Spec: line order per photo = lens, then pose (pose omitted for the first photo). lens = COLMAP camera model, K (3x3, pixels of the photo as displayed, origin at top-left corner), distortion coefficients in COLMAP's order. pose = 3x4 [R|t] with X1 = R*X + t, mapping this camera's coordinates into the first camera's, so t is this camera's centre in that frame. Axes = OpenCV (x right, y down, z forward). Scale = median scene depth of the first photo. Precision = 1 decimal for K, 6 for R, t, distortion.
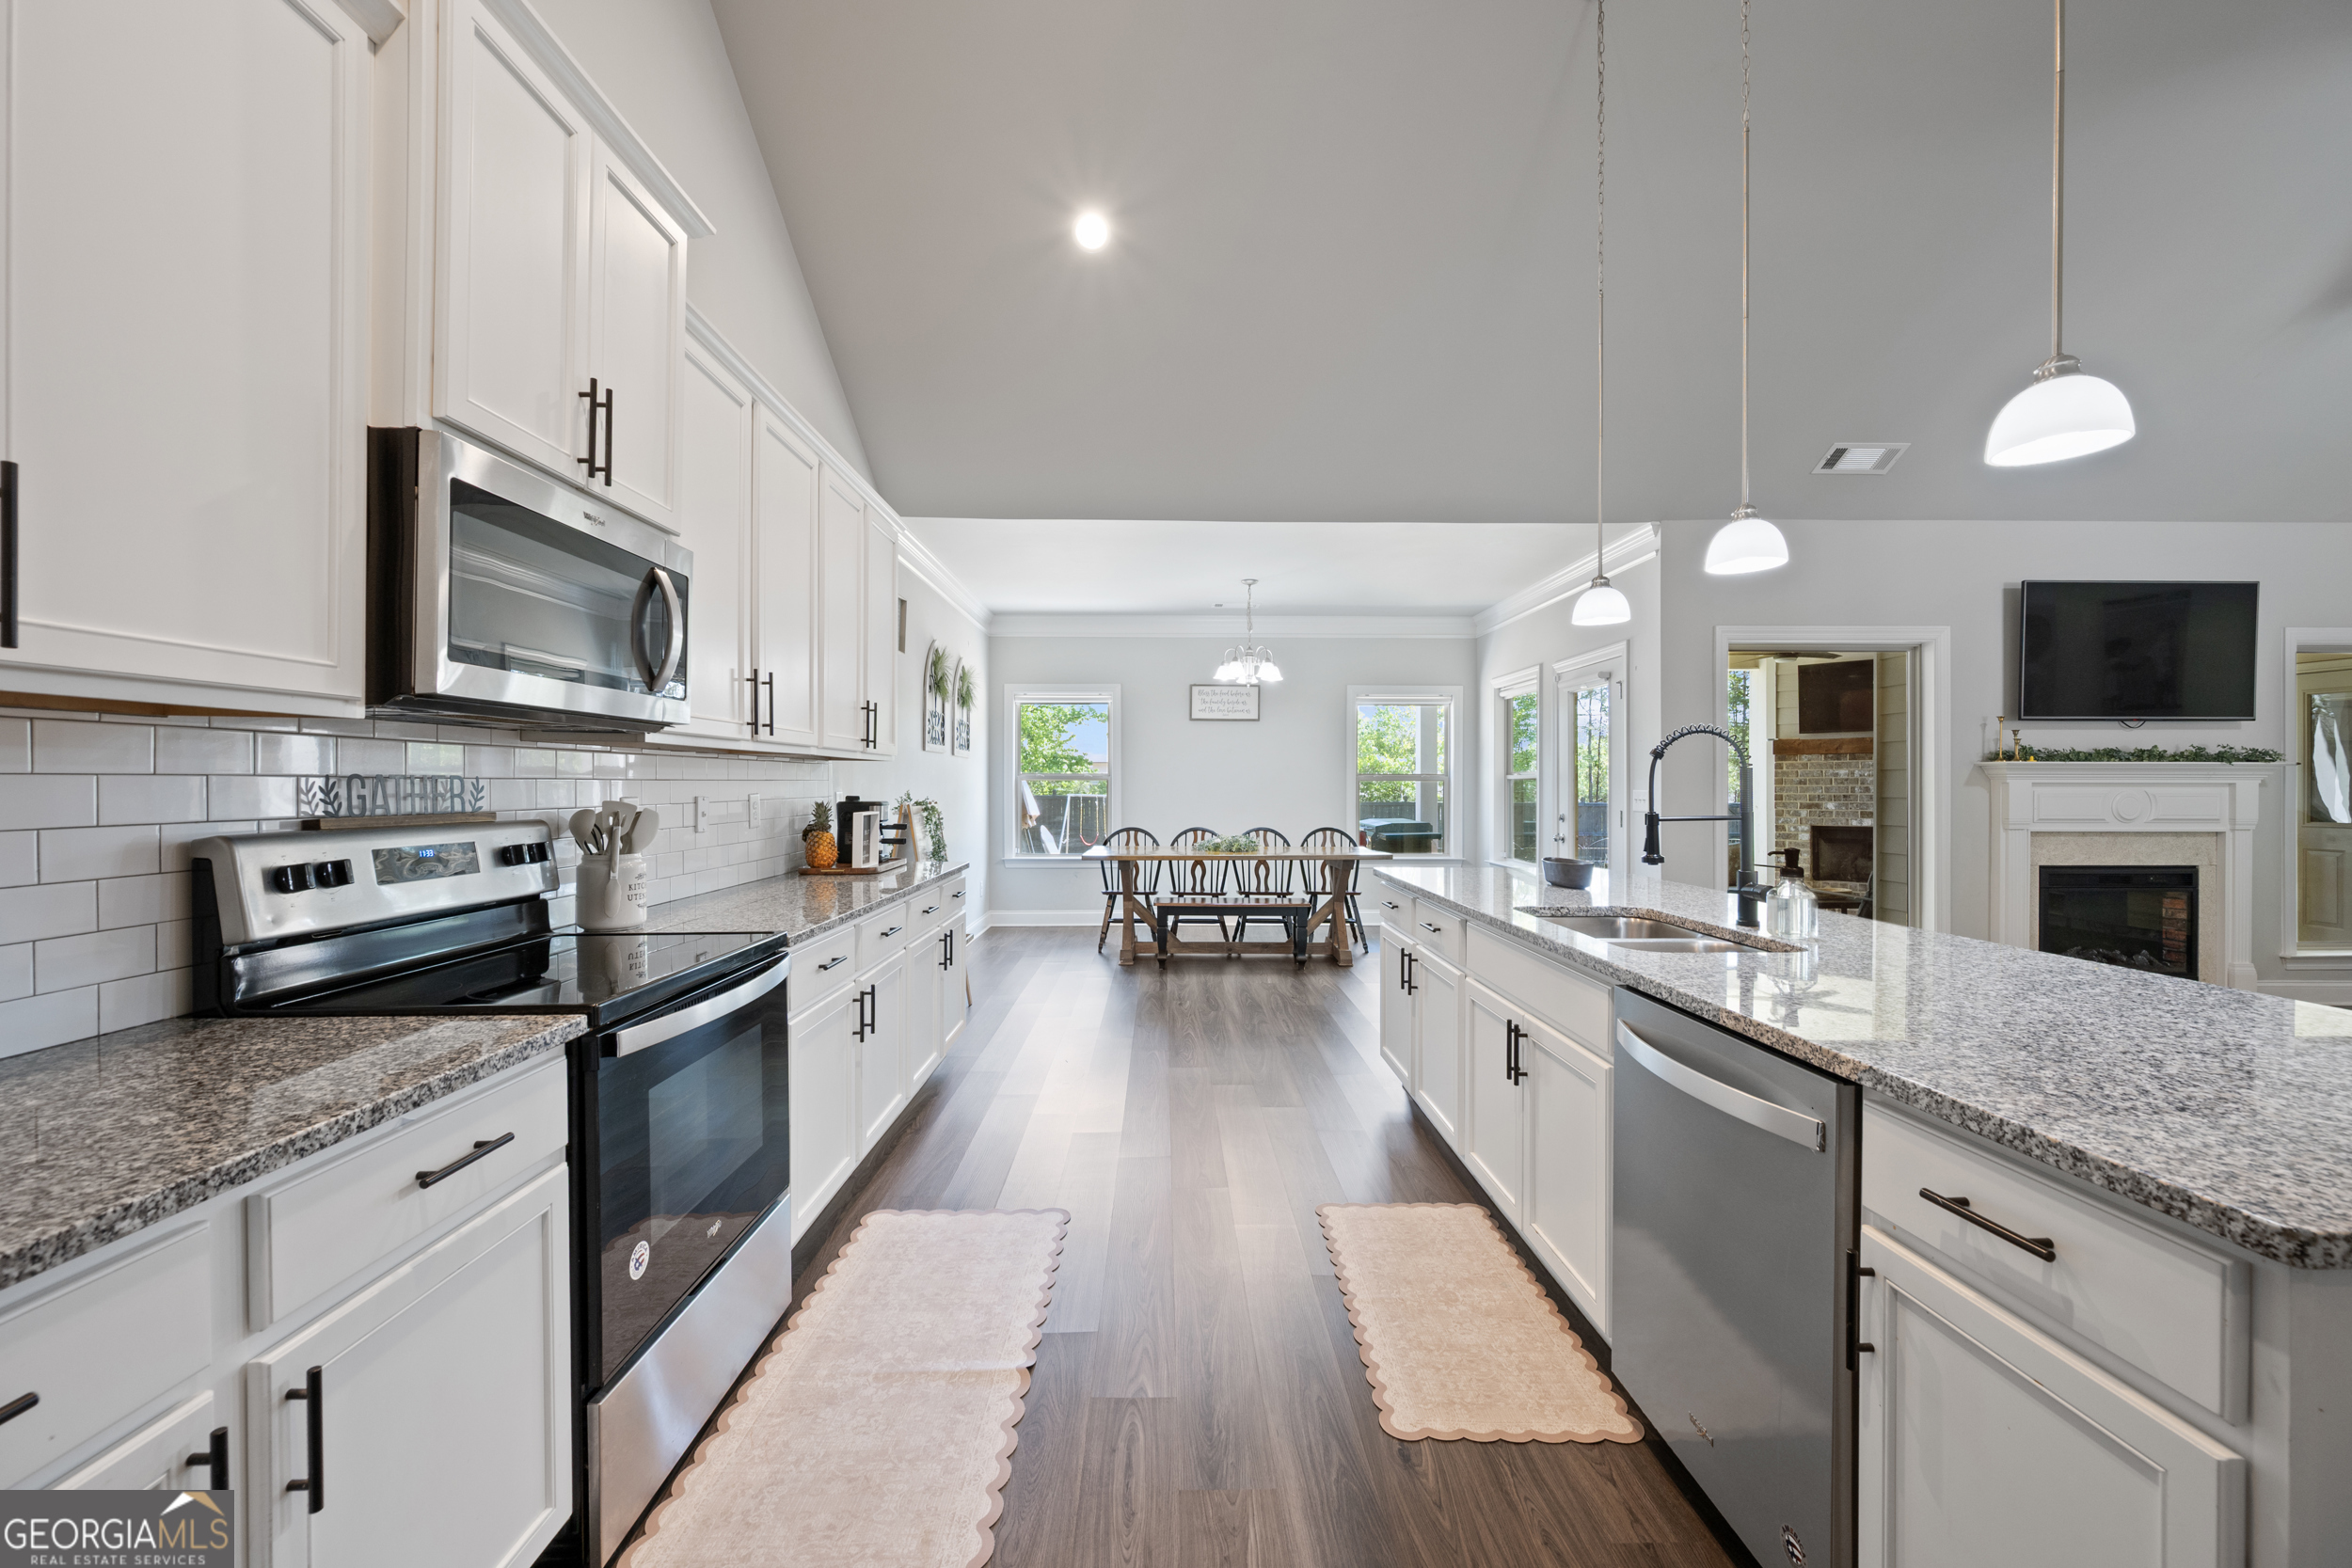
lens RADIAL K [[921.6, 0, 1183.3], [0, 921.6, 783.7], [0, 0, 1]] dist [0.001008, 0.000104]
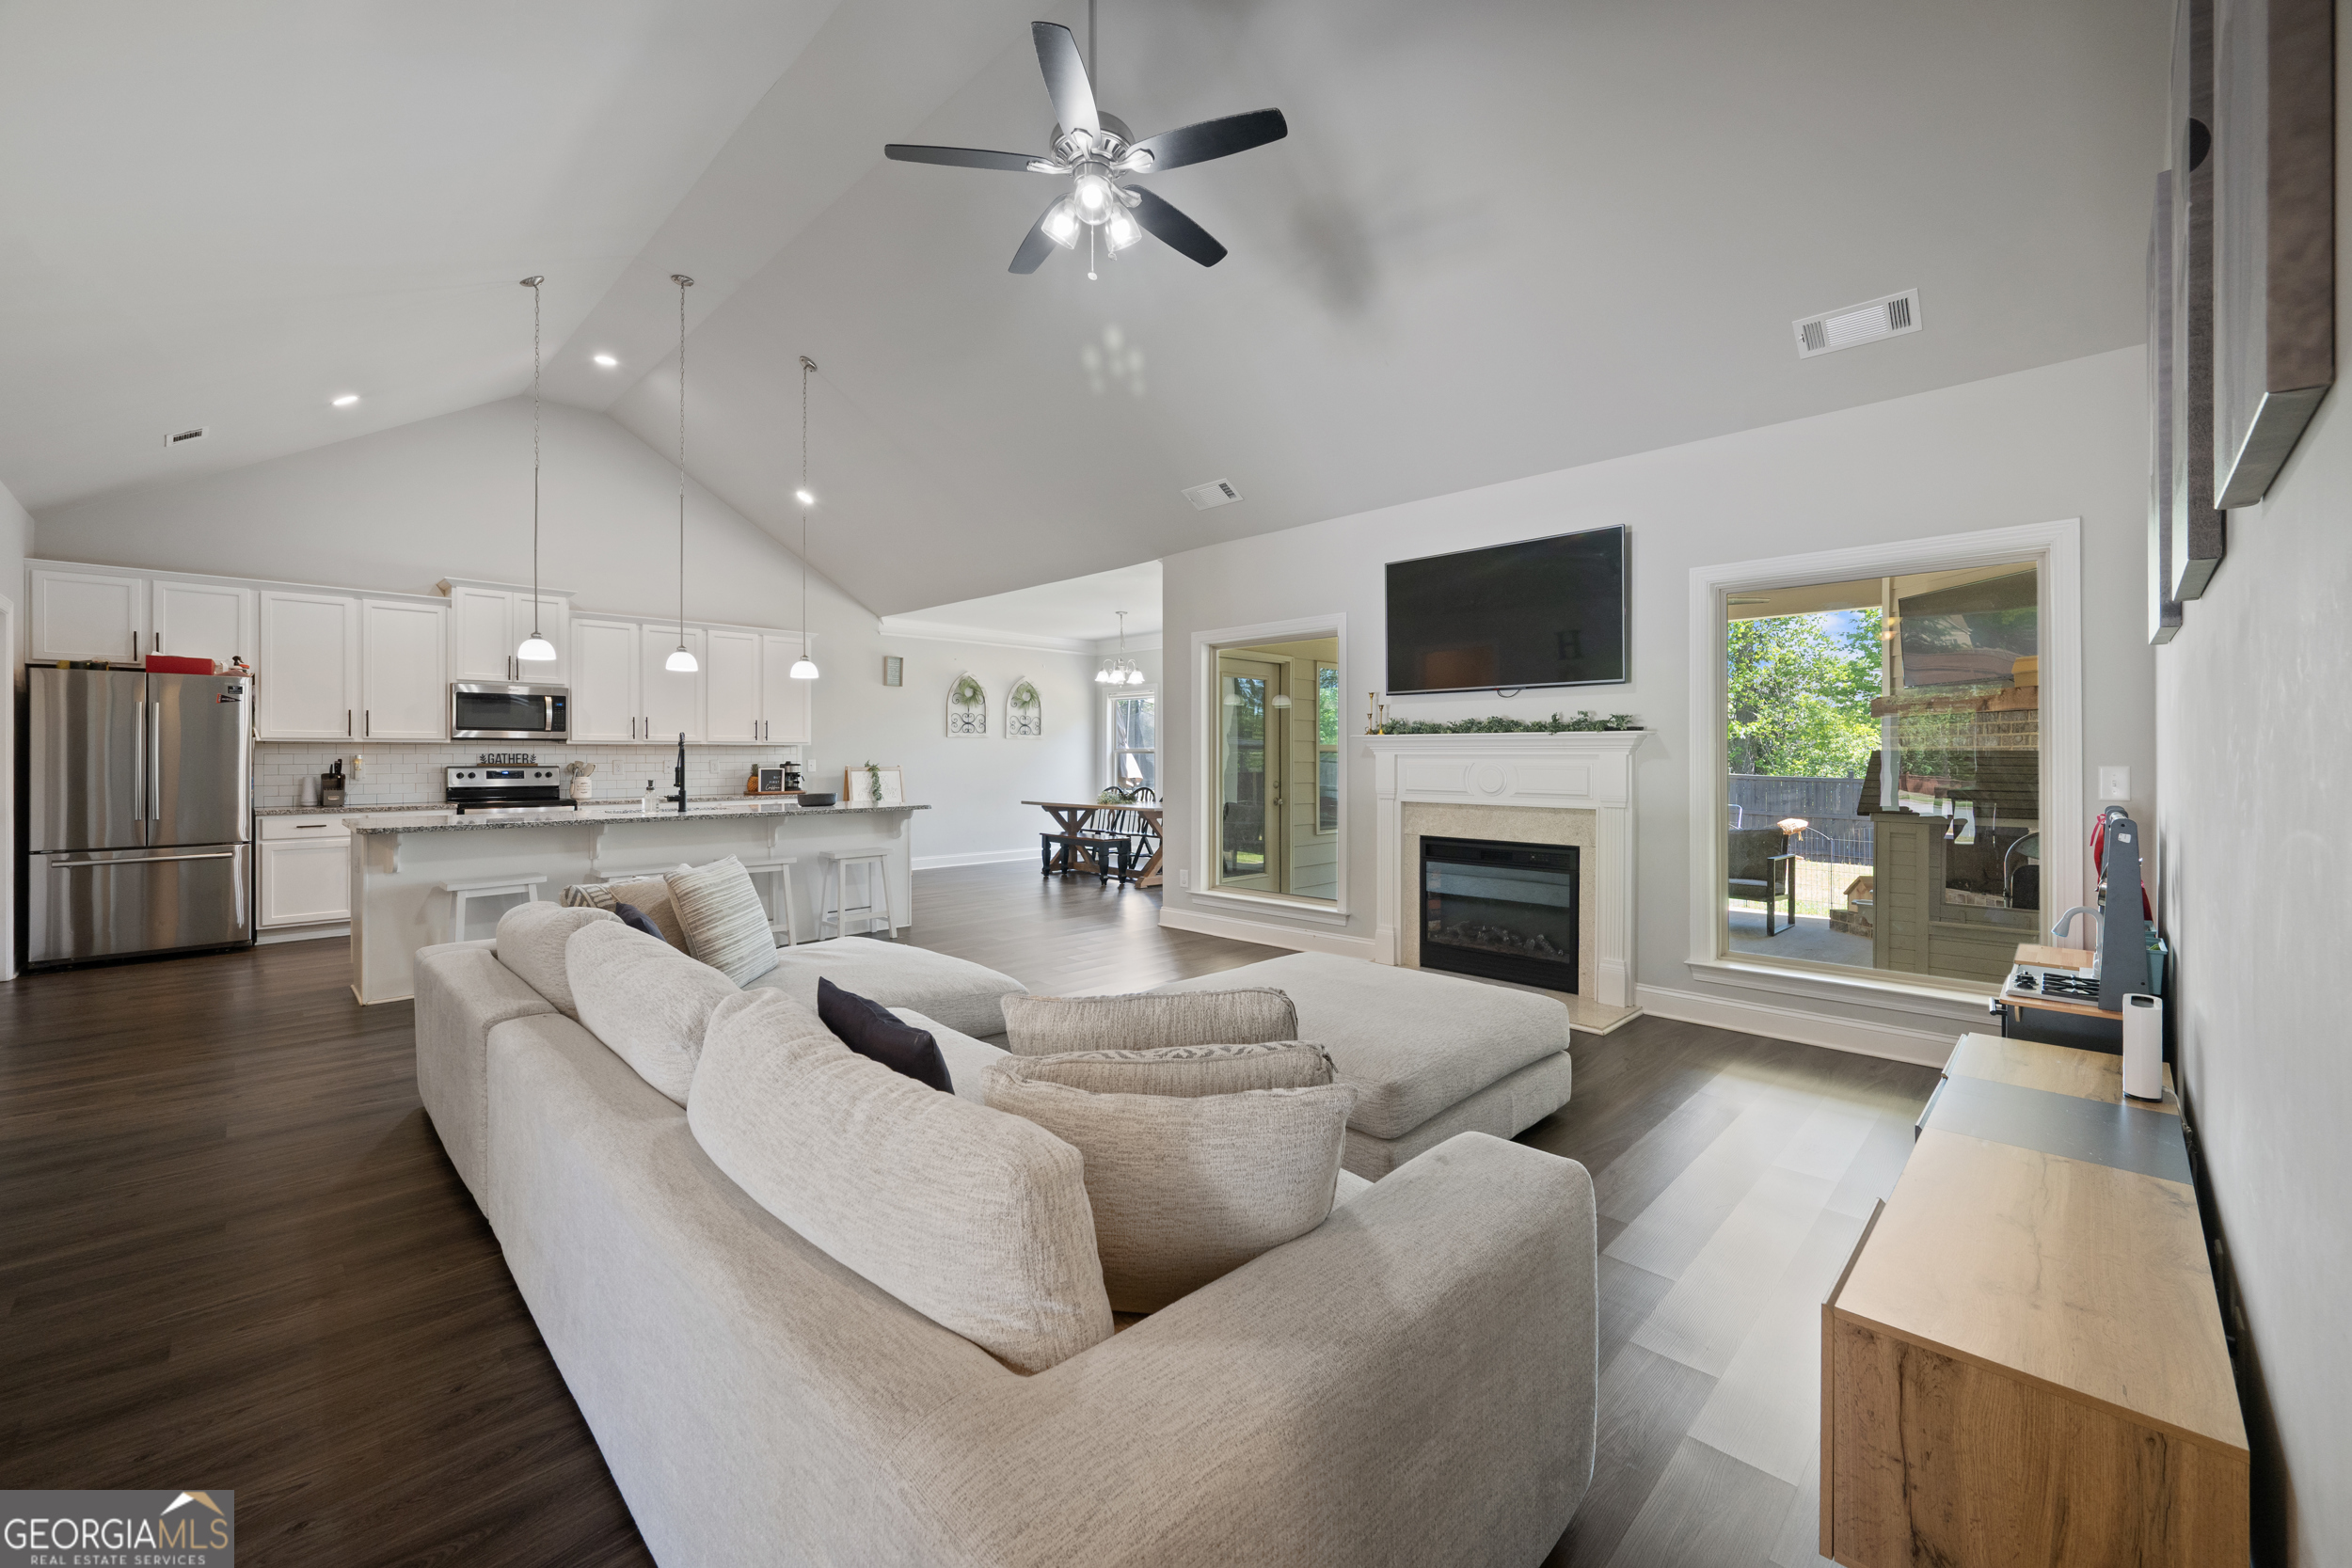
lens RADIAL K [[921.6, 0, 1164.3], [0, 921.6, 755.6], [0, 0, 1]] dist [0.001008, 0.000104]
pose [[0.696261, -0.000180, -0.717788, 1.459738], [0.000573, 1.000000, 0.000305, -0.000421], [0.717788, -0.000624, 0.696261, 0.083948]]
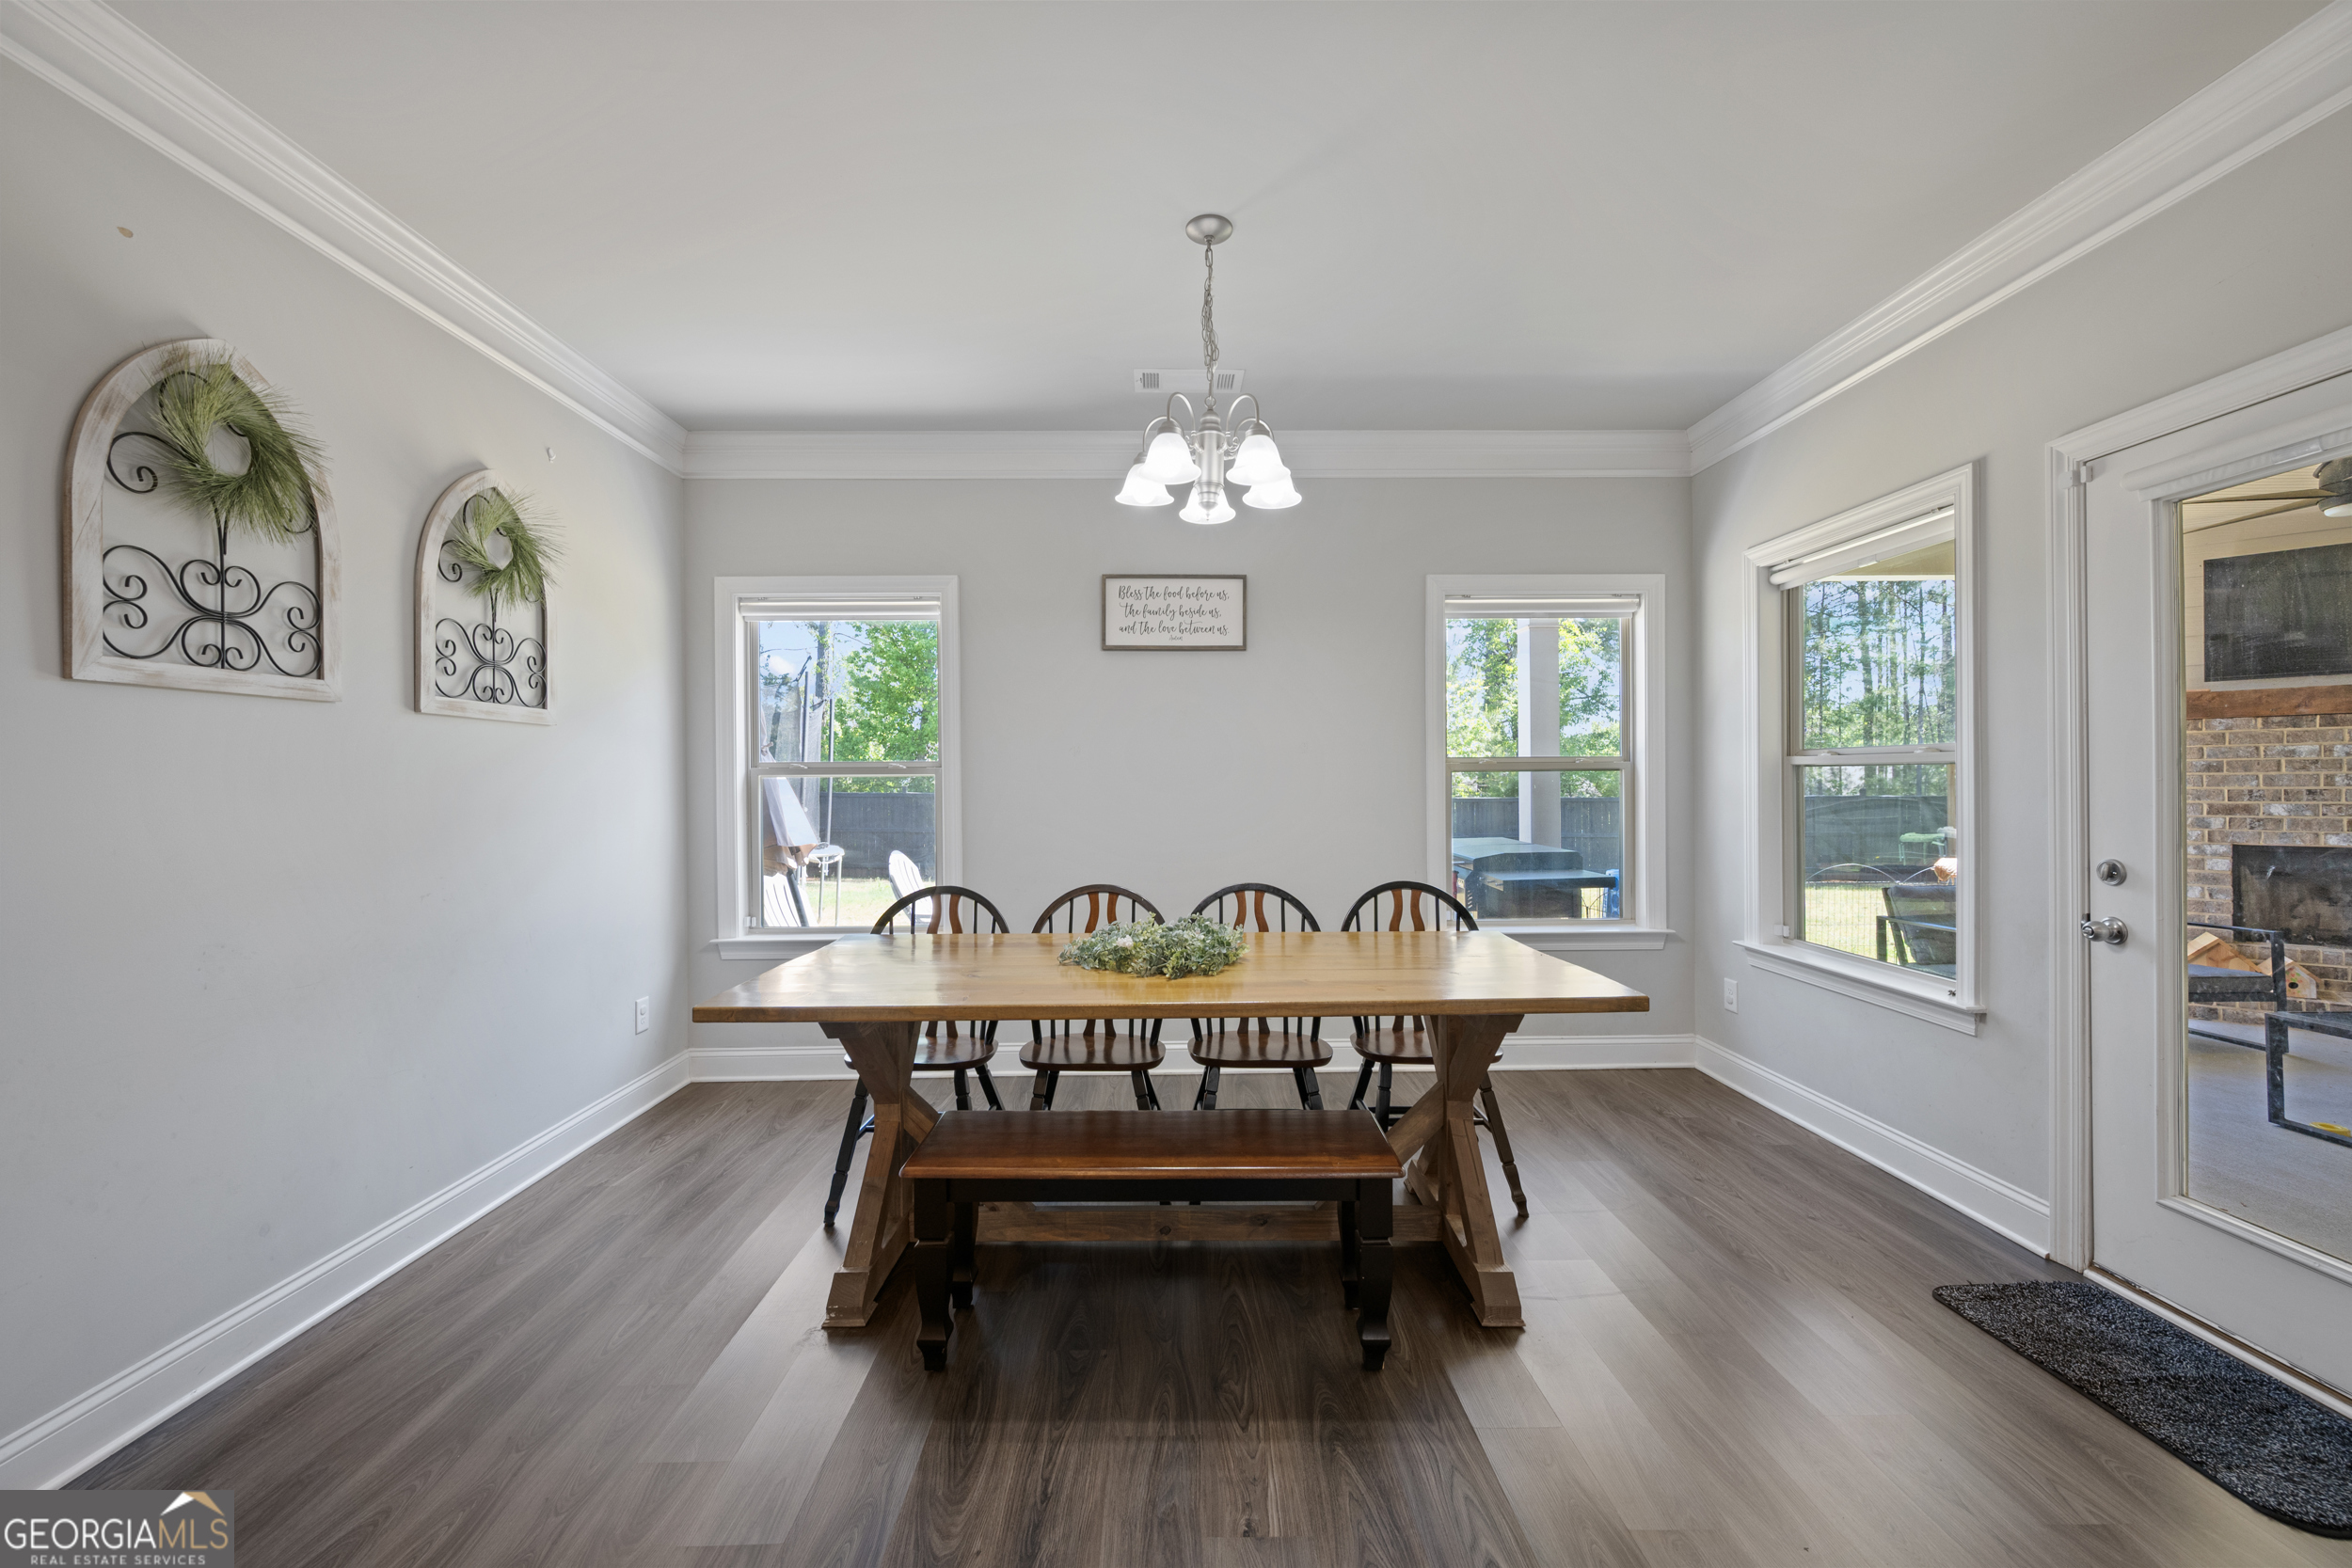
lens RADIAL K [[921.6, 0, 1179.9], [0, 921.6, 780.1], [0, 0, 1]] dist [0.001008, 0.000104]
pose [[0.999964, -0.008505, 0.000787, 0.074876], [0.008503, 0.999959, 0.003054, -0.002058], [-0.000813, -0.003047, 0.999995, 0.820133]]
